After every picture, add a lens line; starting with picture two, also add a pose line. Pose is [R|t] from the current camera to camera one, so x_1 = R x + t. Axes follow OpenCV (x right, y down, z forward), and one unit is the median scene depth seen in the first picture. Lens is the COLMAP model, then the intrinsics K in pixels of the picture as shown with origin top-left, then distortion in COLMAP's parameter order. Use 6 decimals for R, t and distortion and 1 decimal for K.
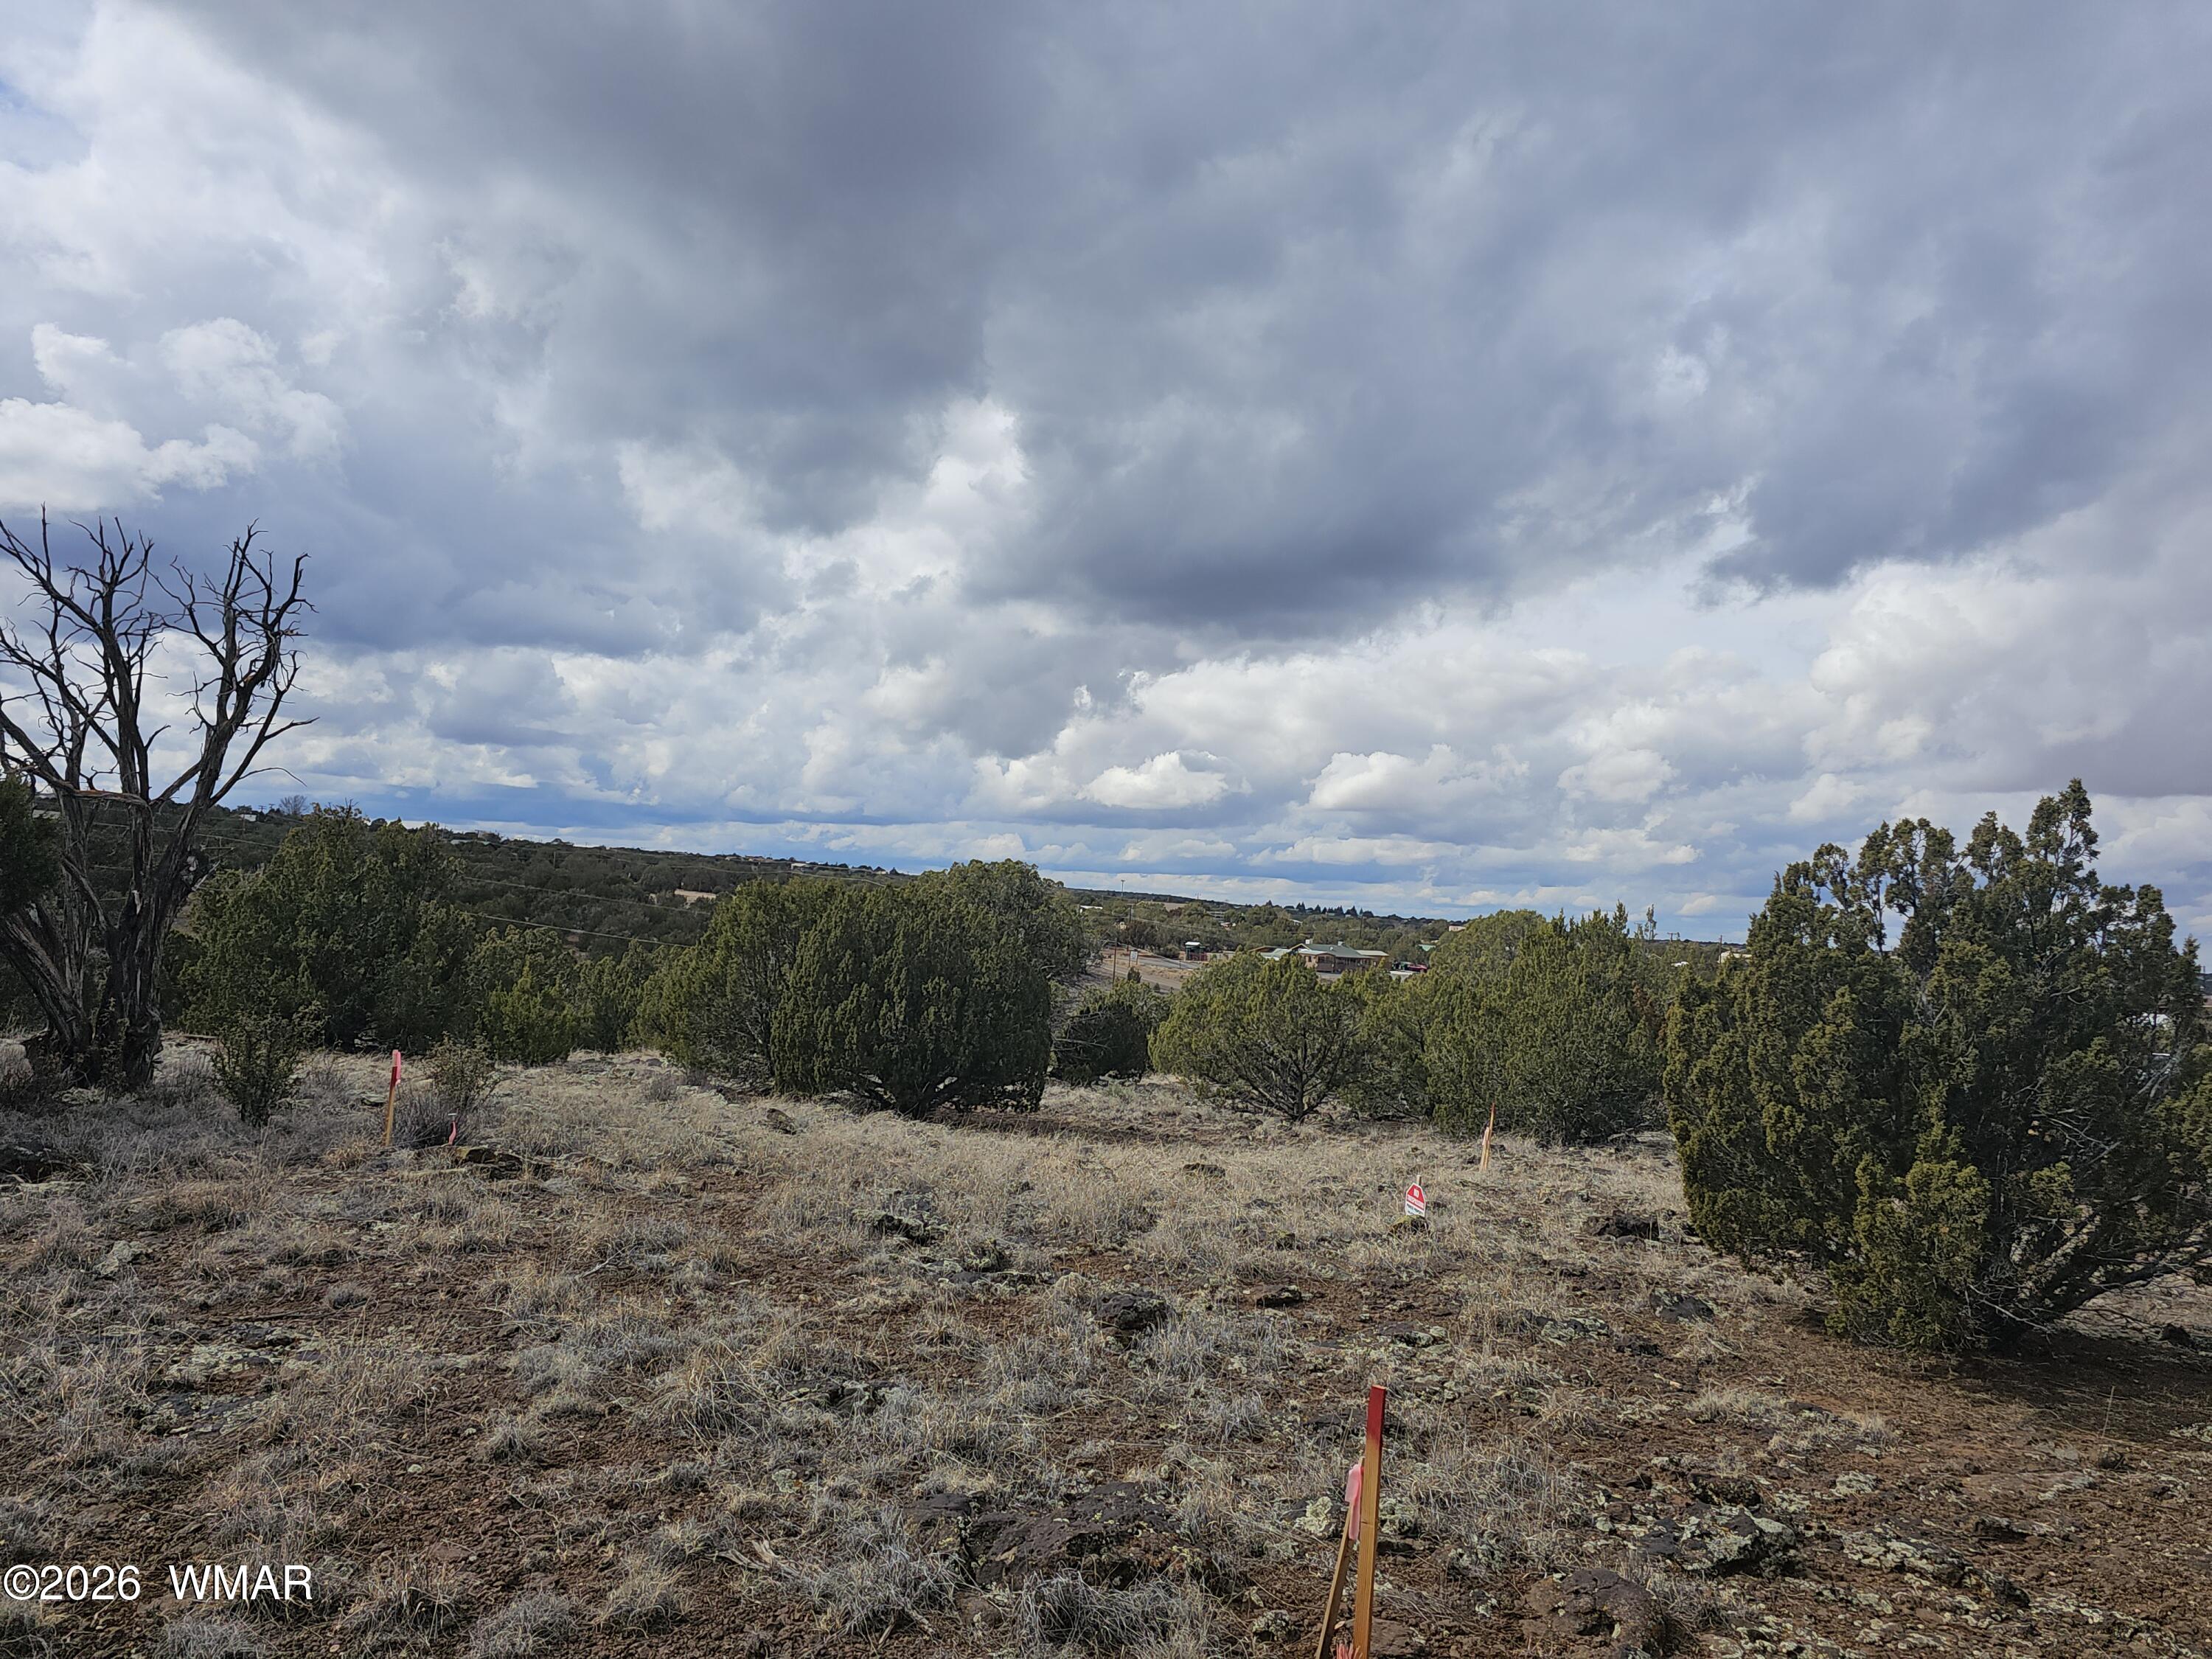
lens RADIAL K [[1502.8, 0, 1106.0], [0, 1502.8, 829.5], [0, 0, 1]] dist [0.026700, -0.000875]
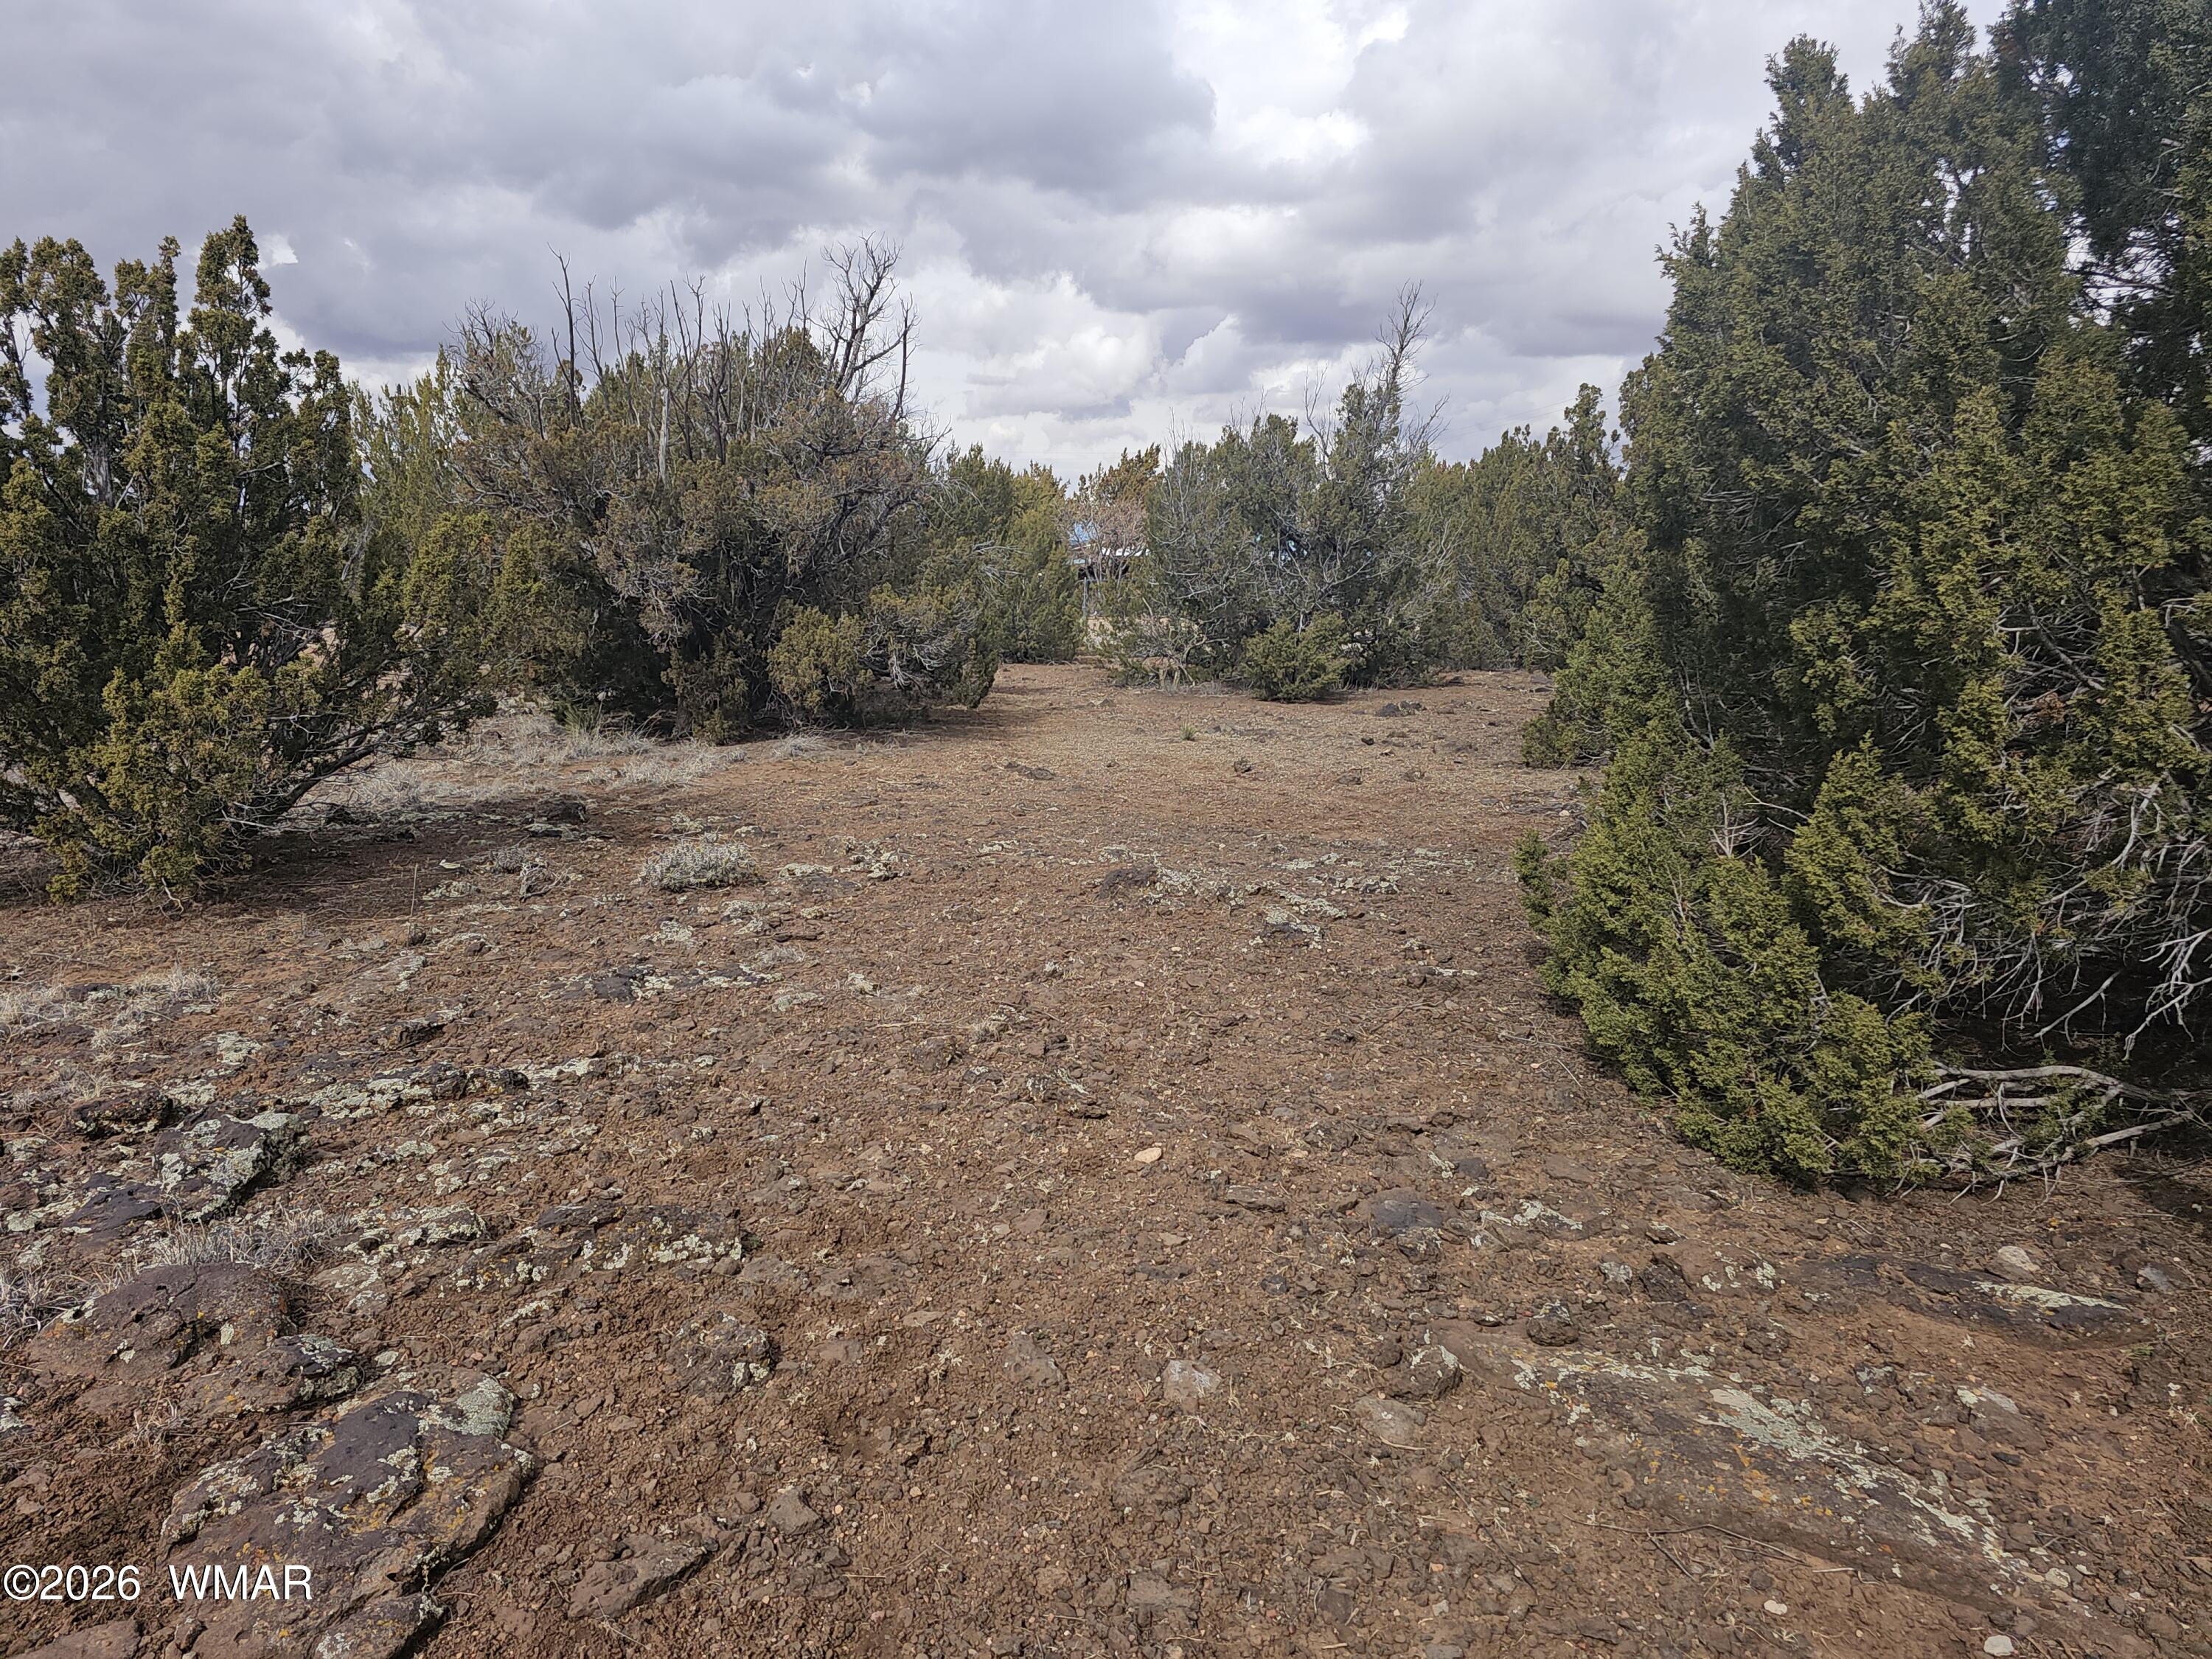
lens RADIAL K [[1502.8, 0, 1106.0], [0, 1502.8, 829.5], [0, 0, 1]] dist [0.026700, -0.000875]
pose [[0.352065, -0.223065, 0.909006, -0.077885], [-0.065340, 0.962959, 0.261612, 0.065270], [-0.933692, -0.151499, 0.324449, 0.303899]]
